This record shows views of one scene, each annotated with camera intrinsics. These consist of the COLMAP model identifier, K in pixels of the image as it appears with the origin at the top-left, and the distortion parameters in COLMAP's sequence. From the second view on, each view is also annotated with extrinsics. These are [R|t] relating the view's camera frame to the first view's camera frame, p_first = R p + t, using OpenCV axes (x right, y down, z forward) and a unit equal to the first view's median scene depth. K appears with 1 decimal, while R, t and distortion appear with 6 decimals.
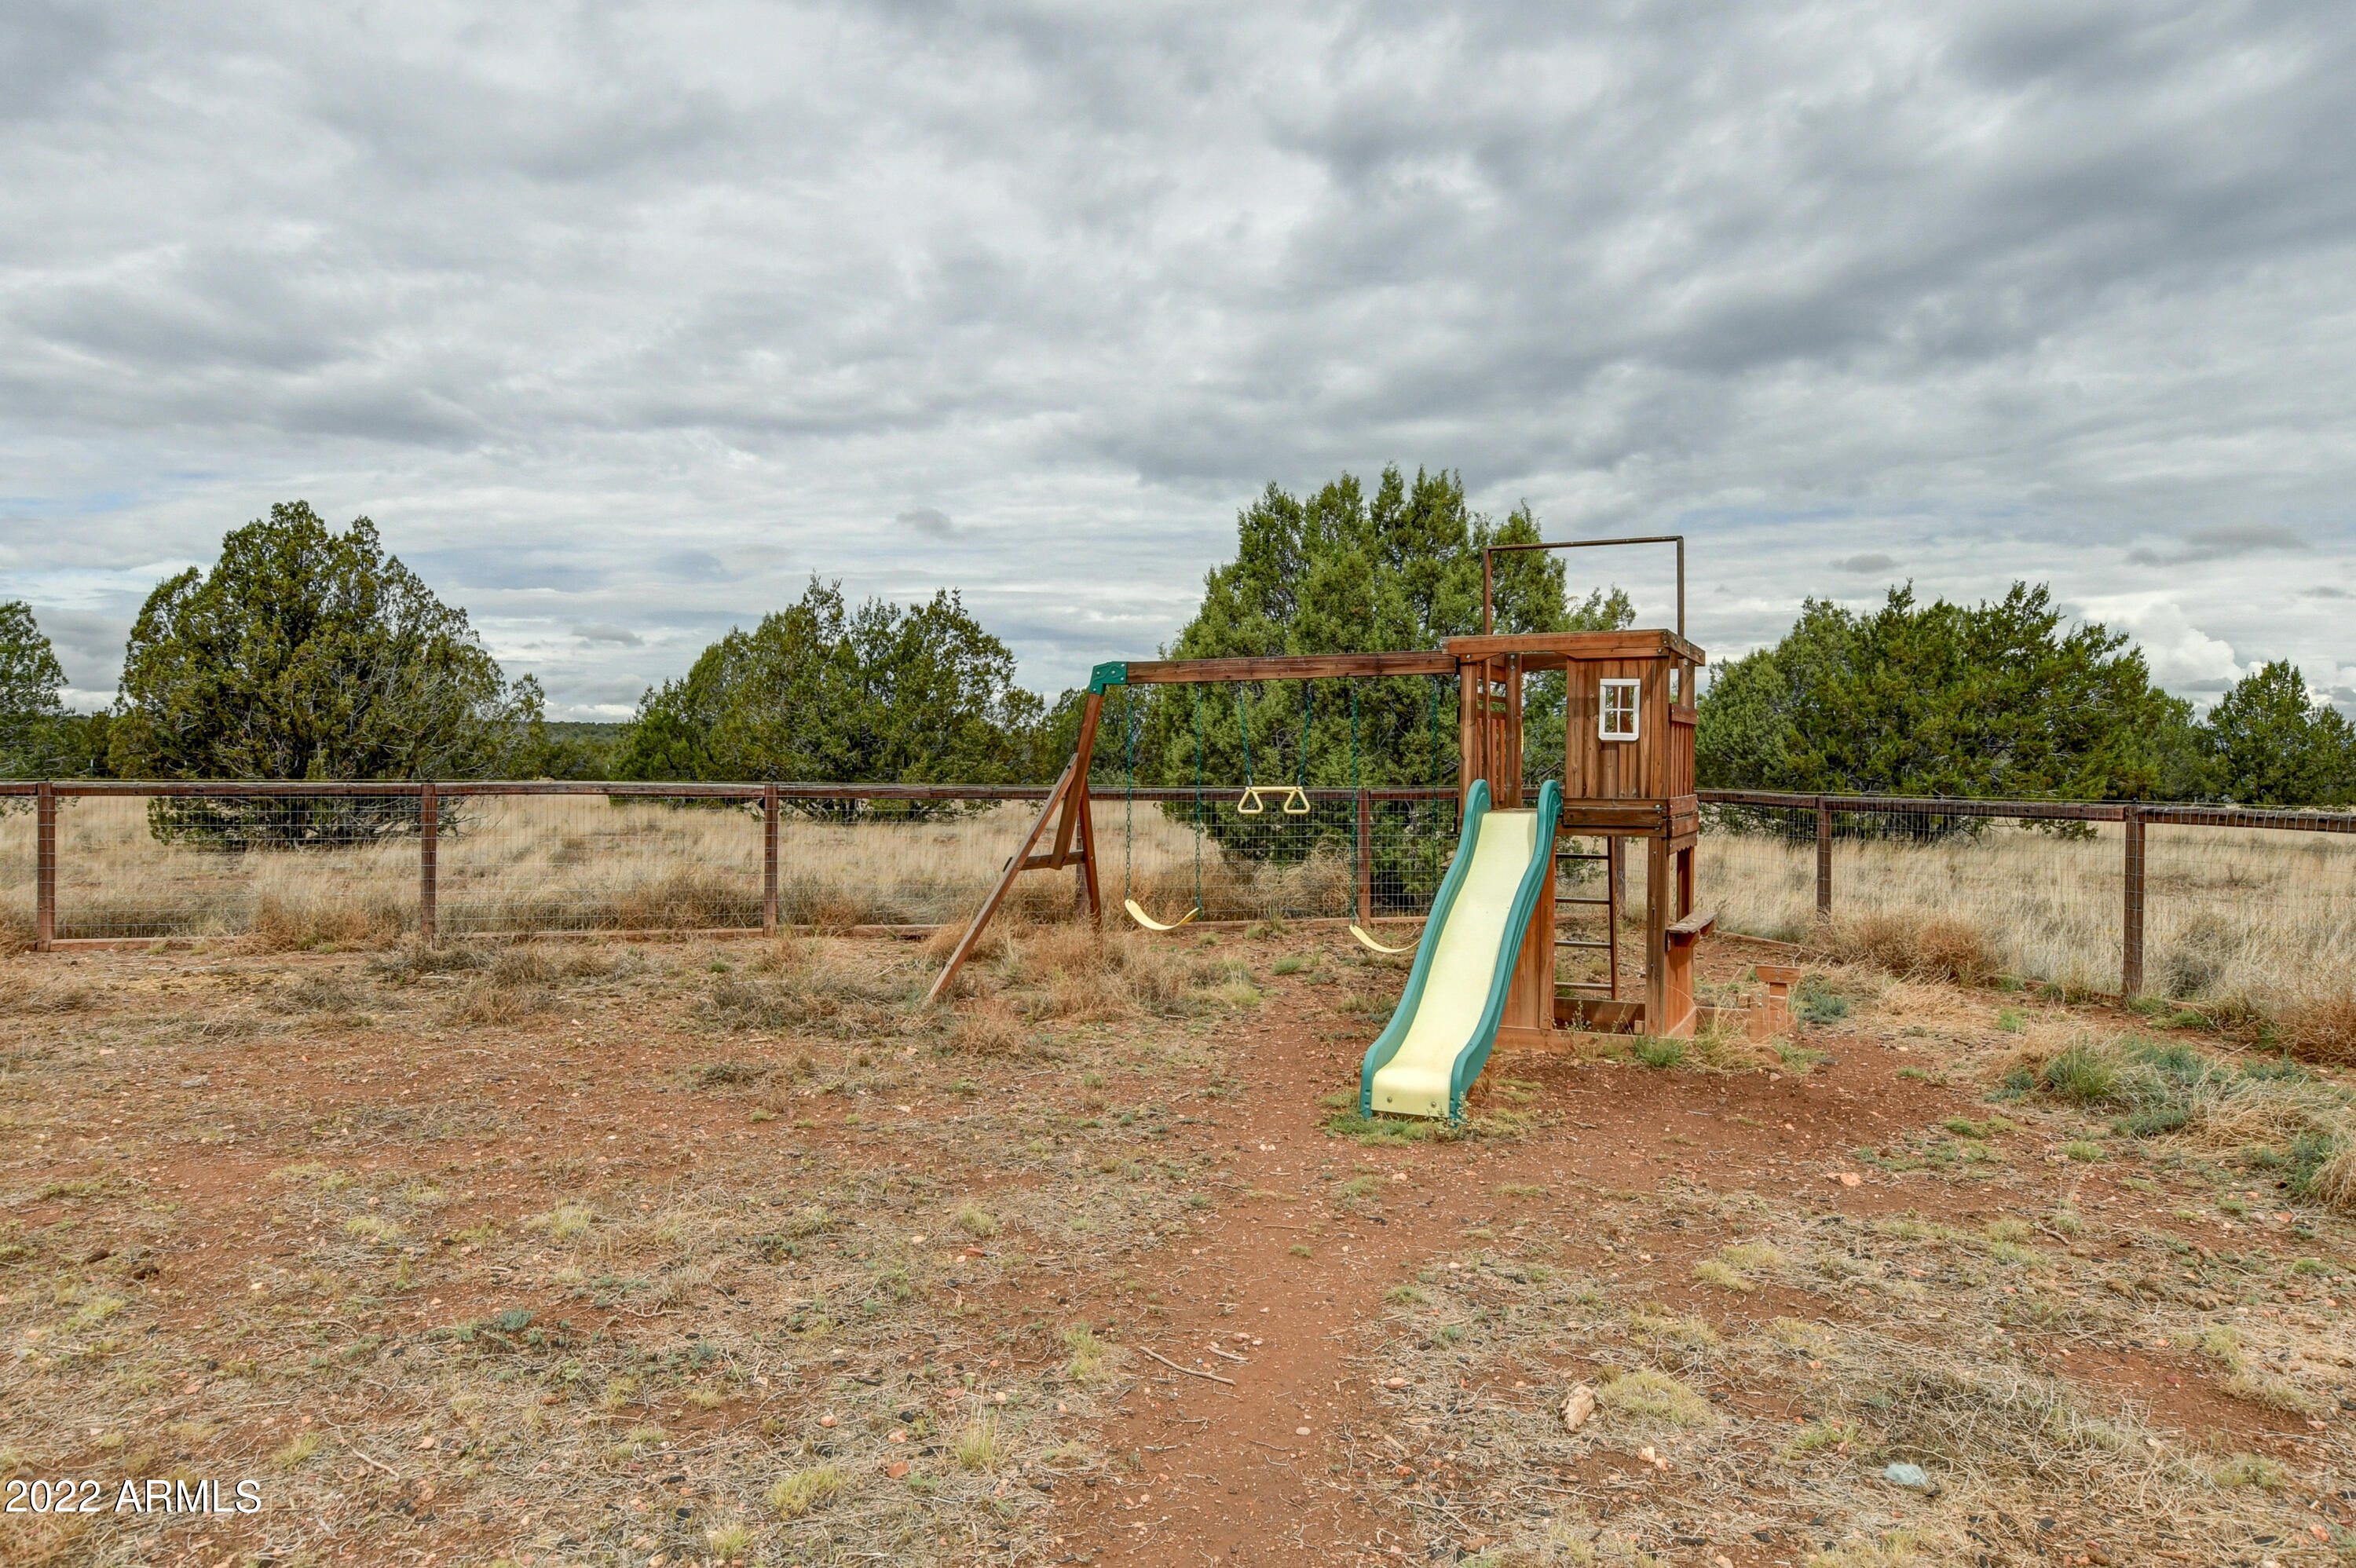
lens RADIAL K [[1493.4, 0, 1173.3], [0, 1493.4, 784.2], [0, 0, 1]] dist [0.035763, 0.001651]
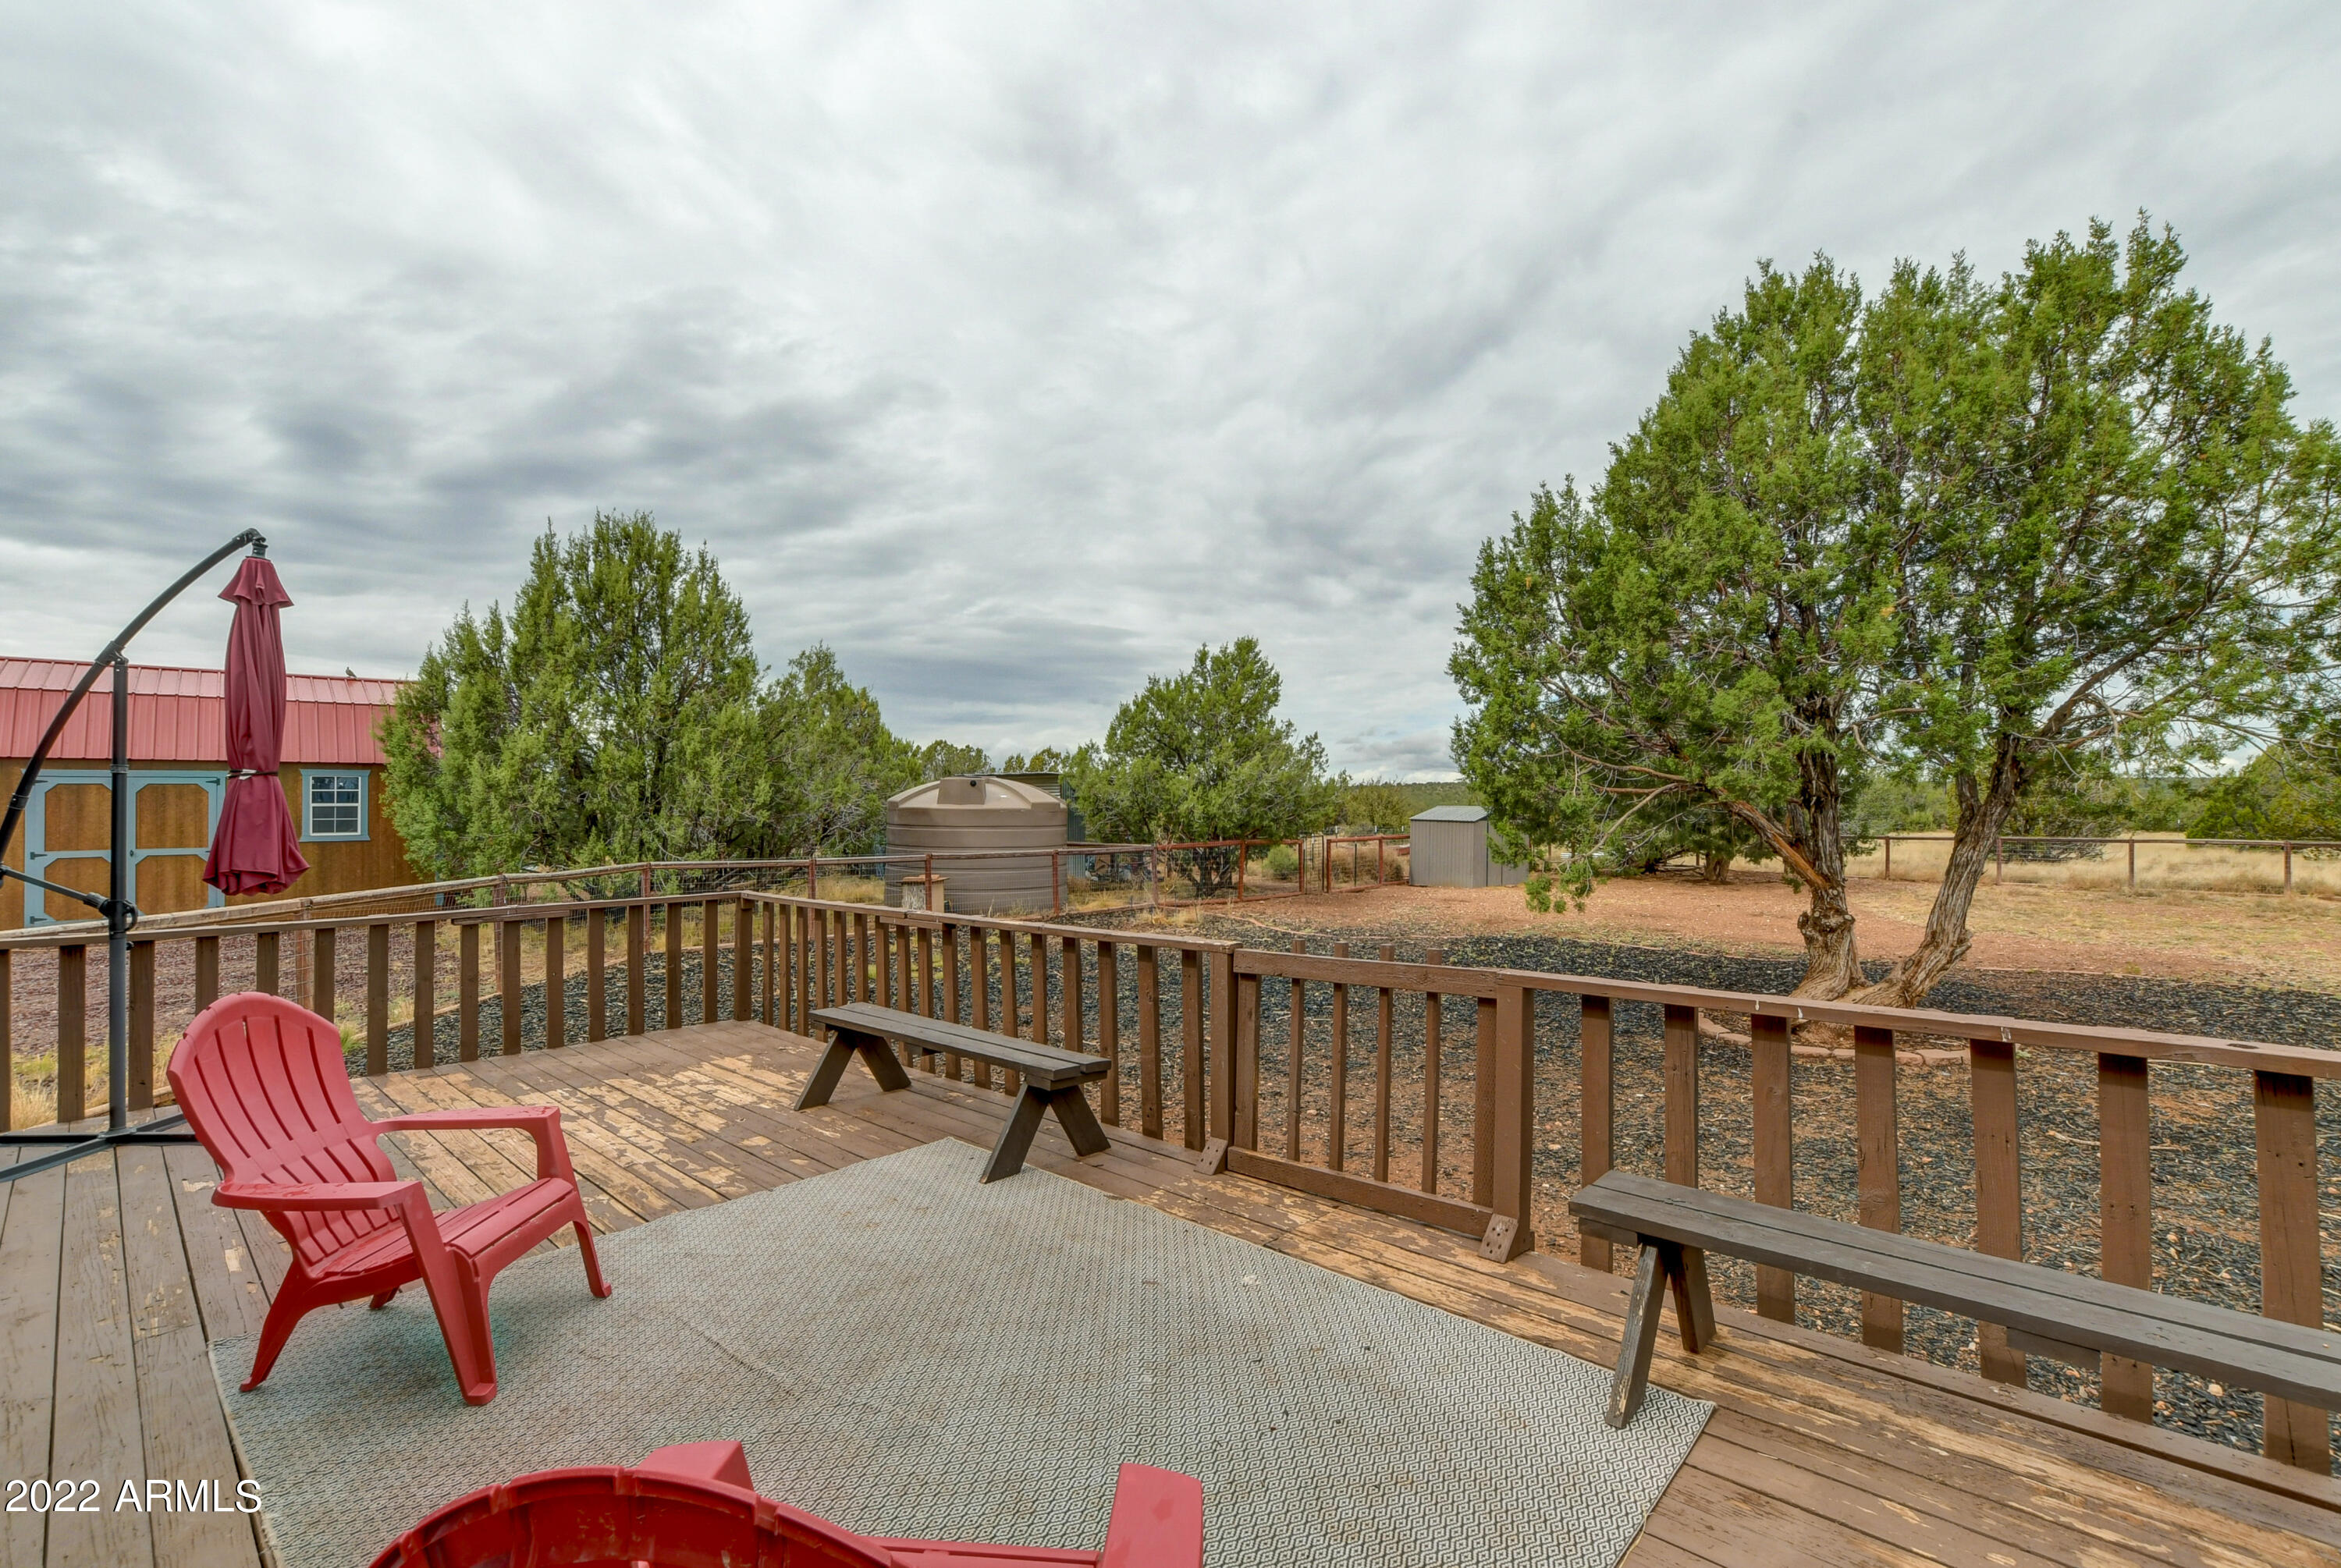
lens RADIAL K [[1063.6, 0, 1165.3], [0, 1063.6, 800.5], [0, 0, 1]] dist [-0.000221, 0.000023]
pose [[0.442952, -0.014808, -0.896423, 0.234473], [-0.007937, 0.999760, -0.020437, -0.007545], [0.896510, 0.016167, 0.442728, -0.701263]]
